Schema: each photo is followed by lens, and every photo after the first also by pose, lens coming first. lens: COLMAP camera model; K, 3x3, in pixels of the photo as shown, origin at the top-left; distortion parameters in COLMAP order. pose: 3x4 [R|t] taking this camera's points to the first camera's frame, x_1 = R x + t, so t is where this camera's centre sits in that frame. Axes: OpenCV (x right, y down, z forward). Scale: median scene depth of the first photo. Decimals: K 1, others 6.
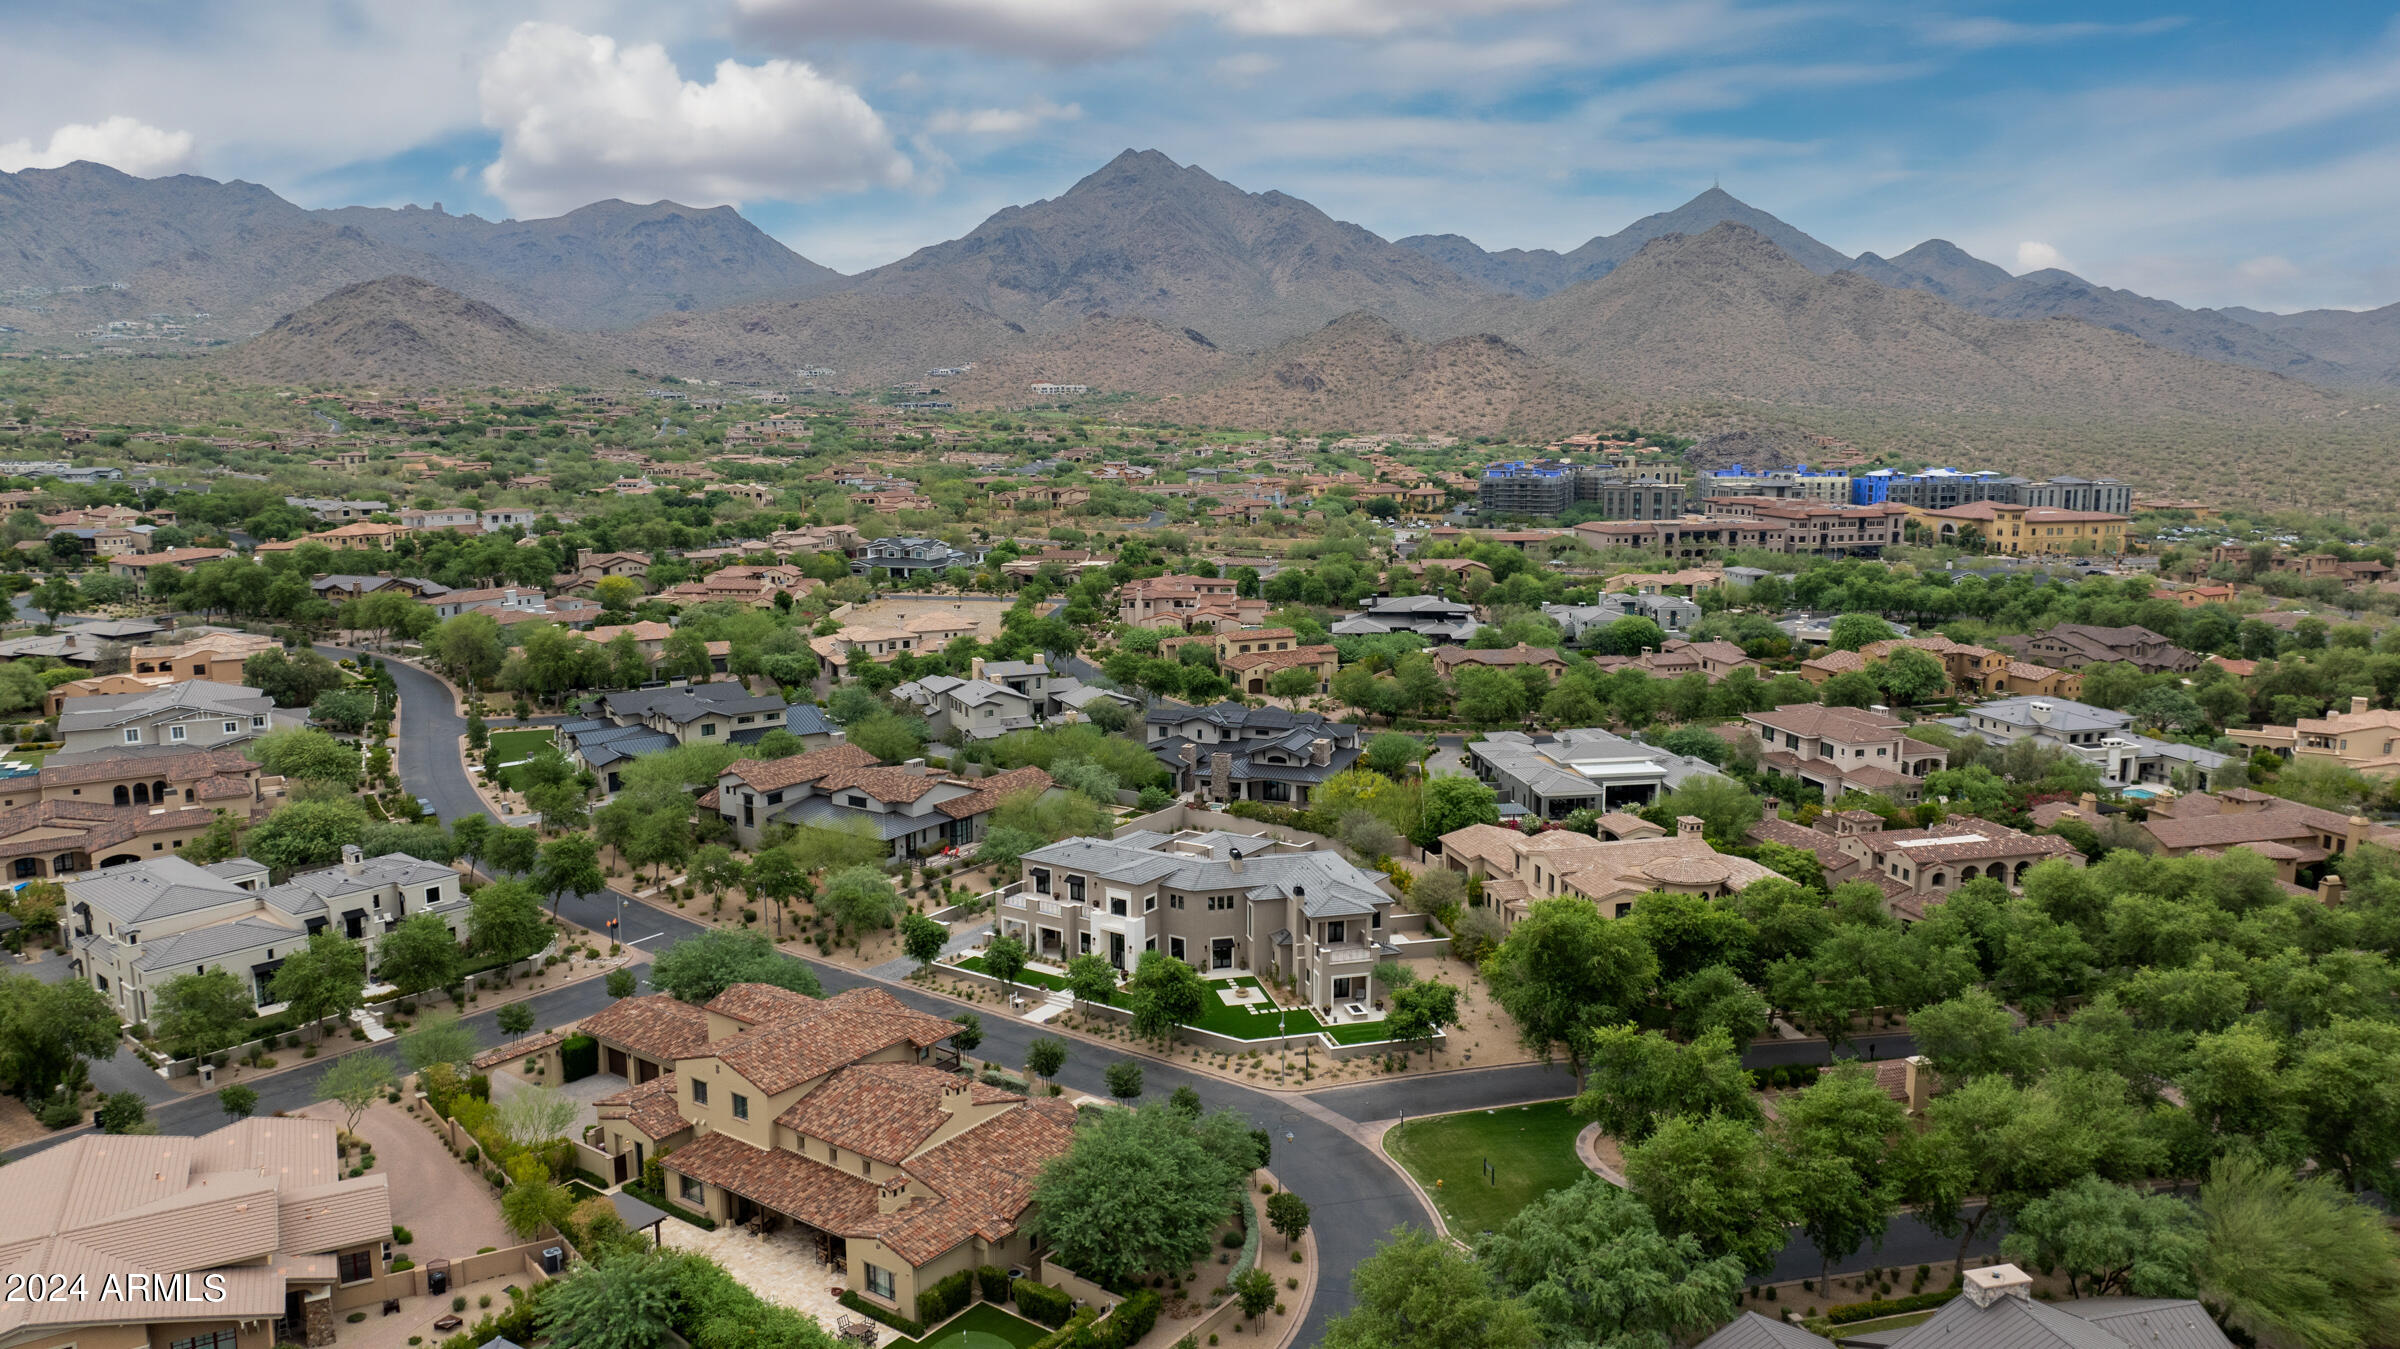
lens RADIAL K [[1690.6, 0, 1191.0], [0, 1690.6, 648.5], [0, 0, 1]] dist [-0.042143, 0.037320]
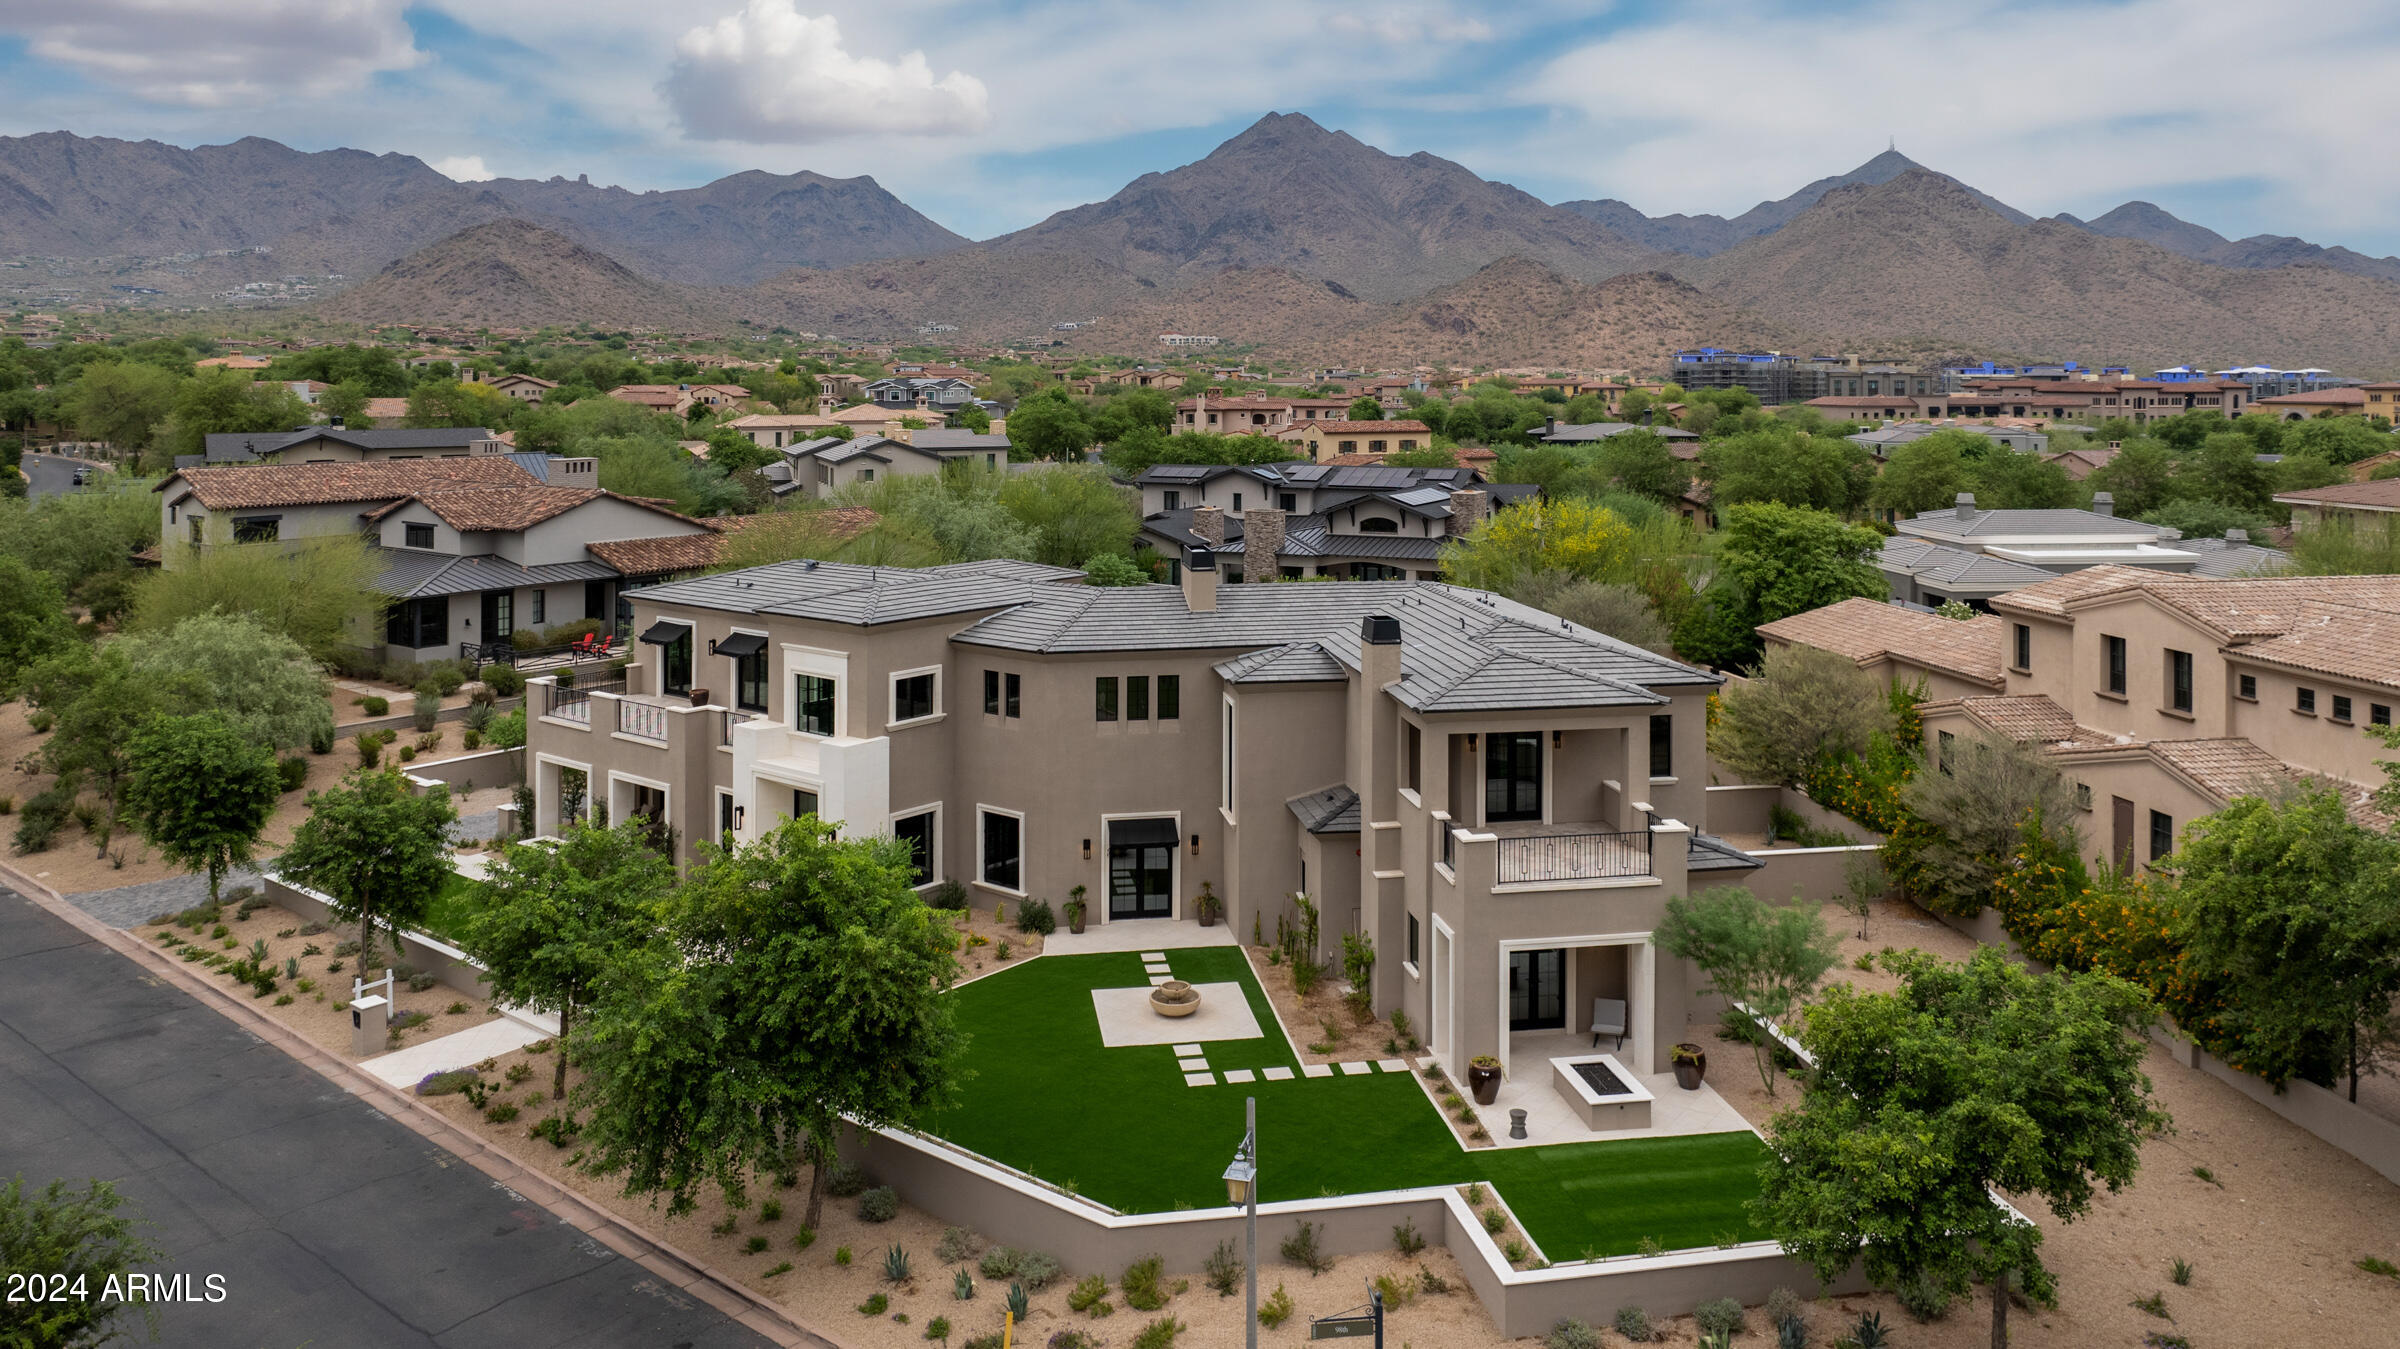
lens RADIAL K [[1762.0, 0, 1204.2], [0, 1762.0, 363.8], [0, 0, 1]] dist [-0.022015, -0.000715]
pose [[0.997145, 0.004696, -0.075364, 0.024018], [-0.016326, 0.987866, -0.154448, 0.061988], [0.073725, 0.155237, 0.985122, 0.298751]]
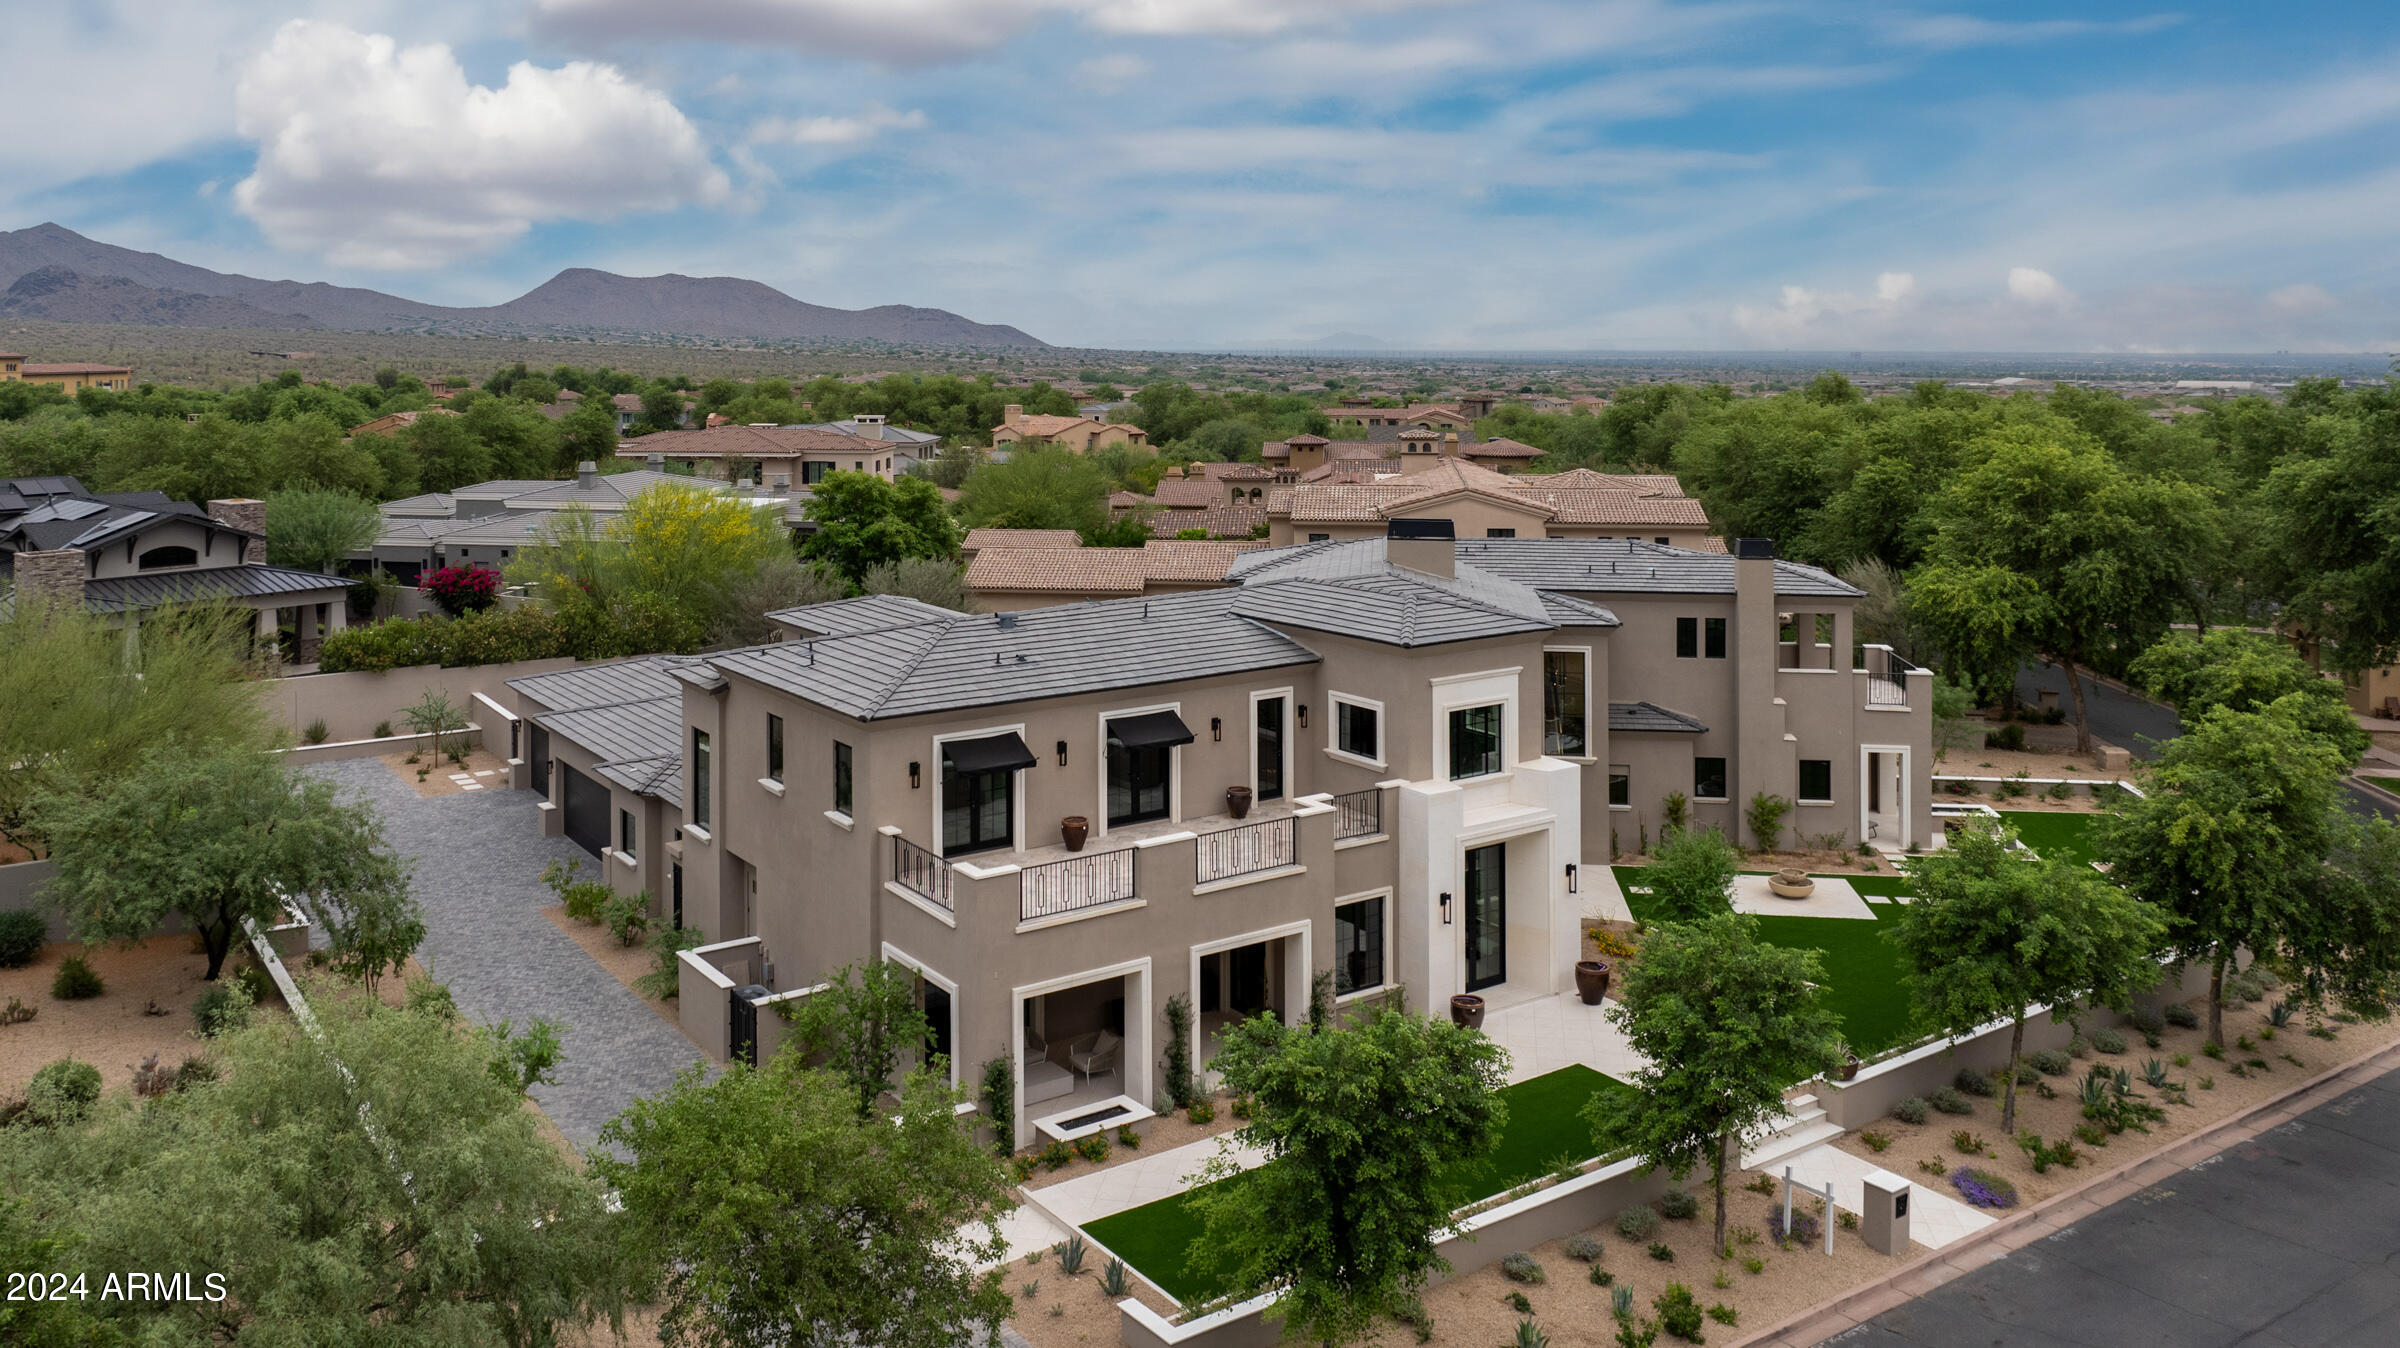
lens RADIAL K [[1859.5, 0, 1140.7], [0, 1859.5, 357.7], [0, 0, 1]] dist [-0.008390, -0.012287]
pose [[0.360975, -0.006193, 0.932555, -0.146537], [0.140355, 0.988949, -0.047761, 0.044493], [-0.921953, 0.148130, 0.357855, 0.415452]]
